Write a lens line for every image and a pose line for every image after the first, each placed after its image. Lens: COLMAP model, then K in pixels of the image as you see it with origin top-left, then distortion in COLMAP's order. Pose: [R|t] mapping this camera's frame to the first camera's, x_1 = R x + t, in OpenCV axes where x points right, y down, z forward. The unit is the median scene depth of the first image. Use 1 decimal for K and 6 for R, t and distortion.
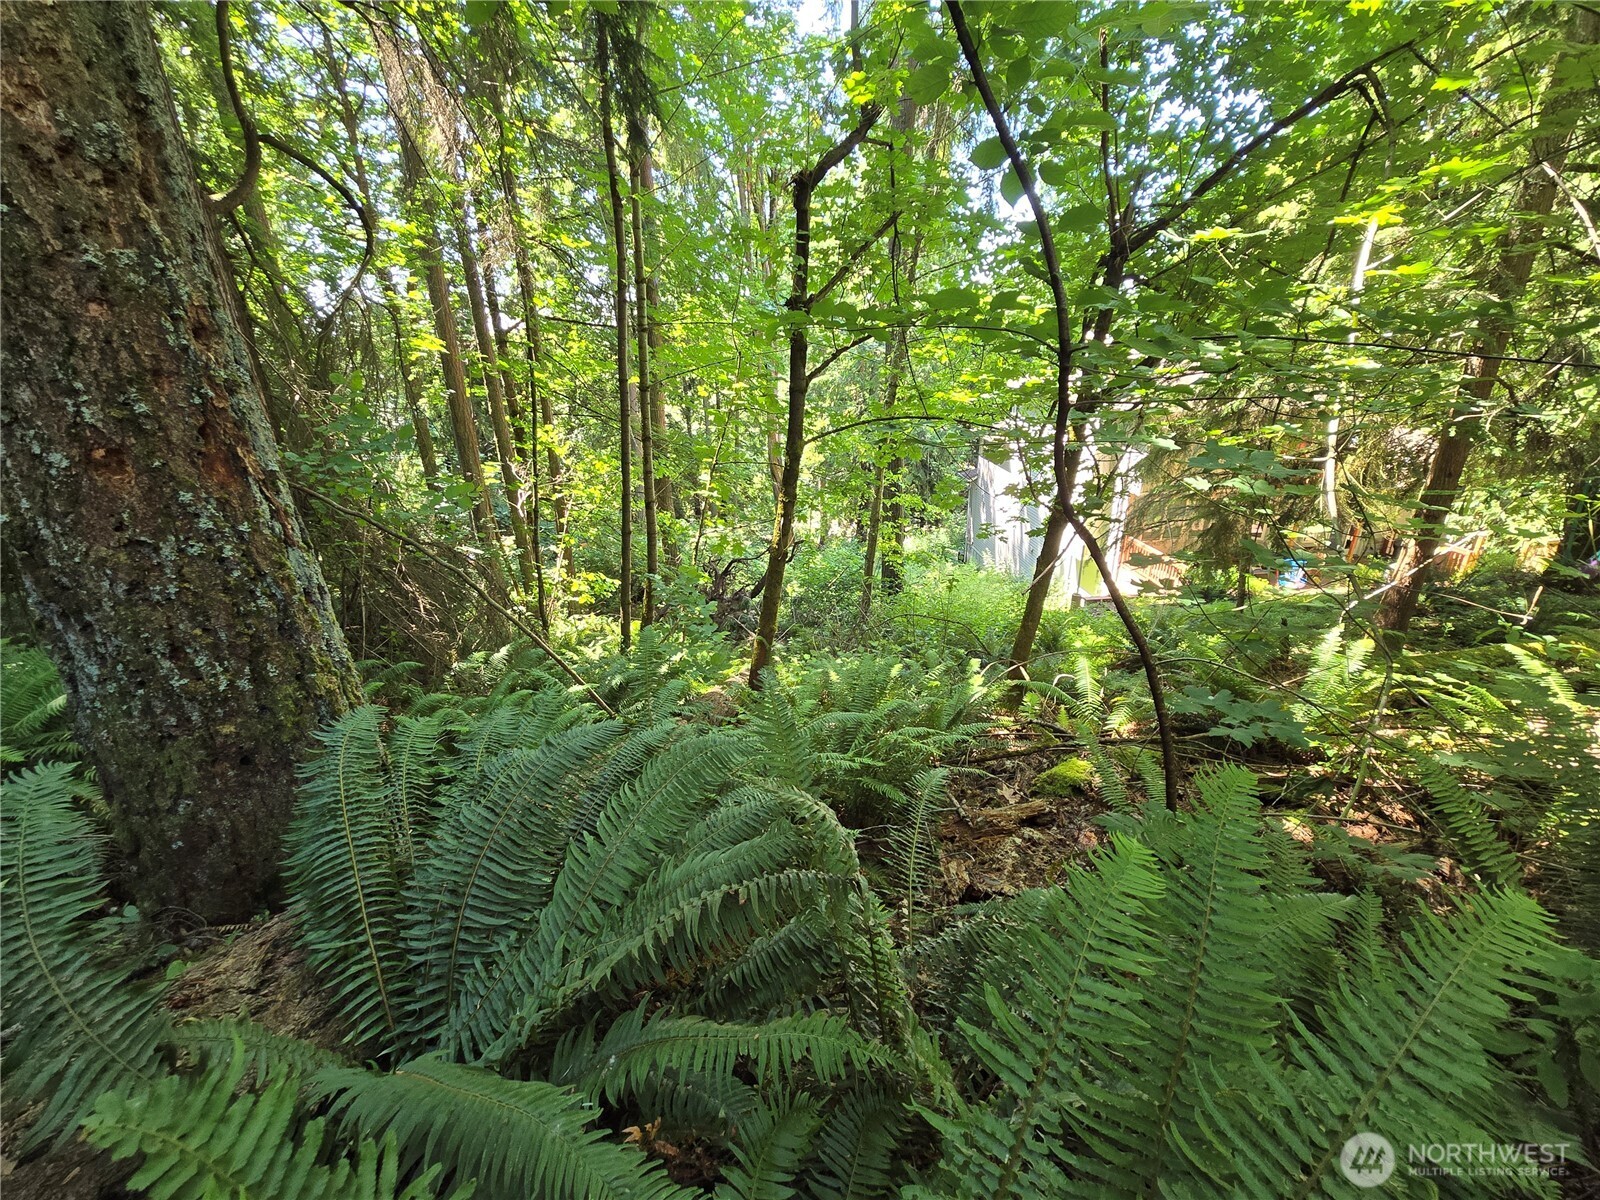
lens RADIAL K [[656.2, 0, 807.5], [0, 656.2, 592.7], [0, 0, 1]] dist [0.000035, 0.000655]
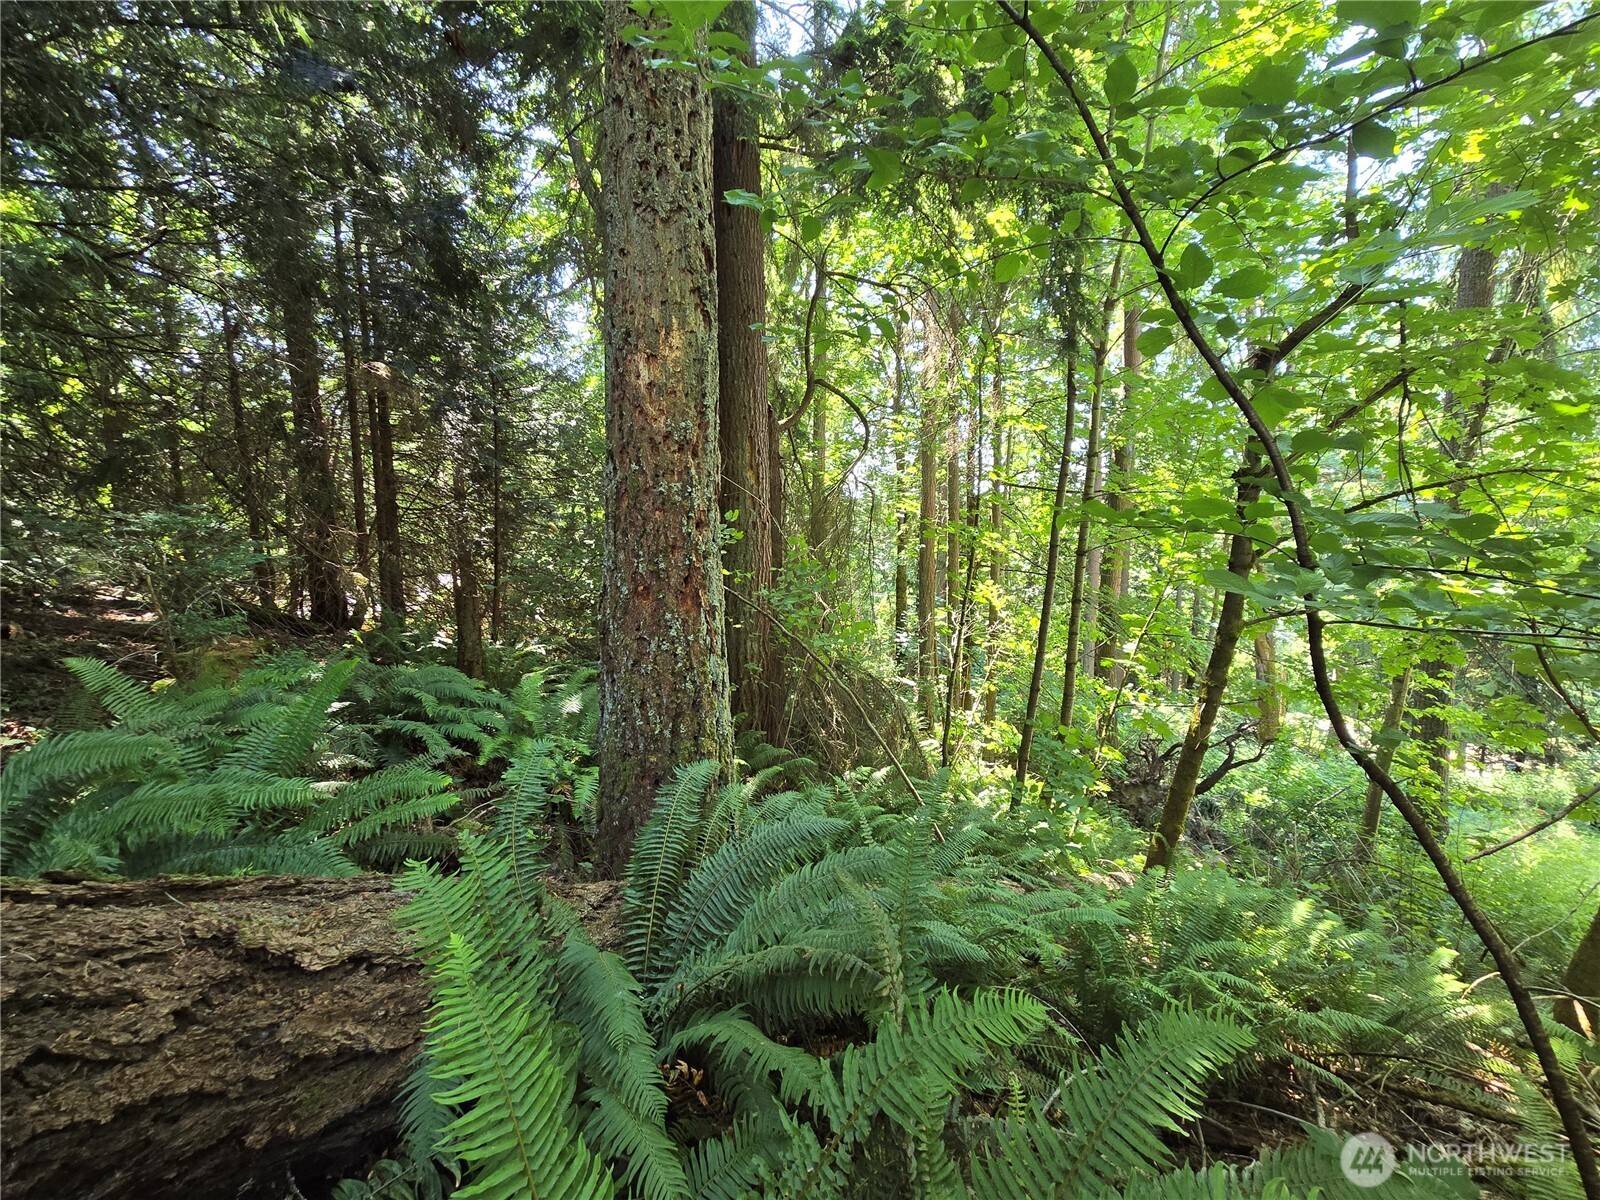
lens RADIAL K [[651.8, 0, 800.0], [0, 651.8, 600.0], [0, 0, 1]] dist [0.001912, 0.000401]
pose [[0.780679, 0.092816, -0.618002, 0.329483], [-0.224823, 0.964411, -0.139162, -0.024198], [0.583091, 0.247582, 0.773762, -0.112957]]
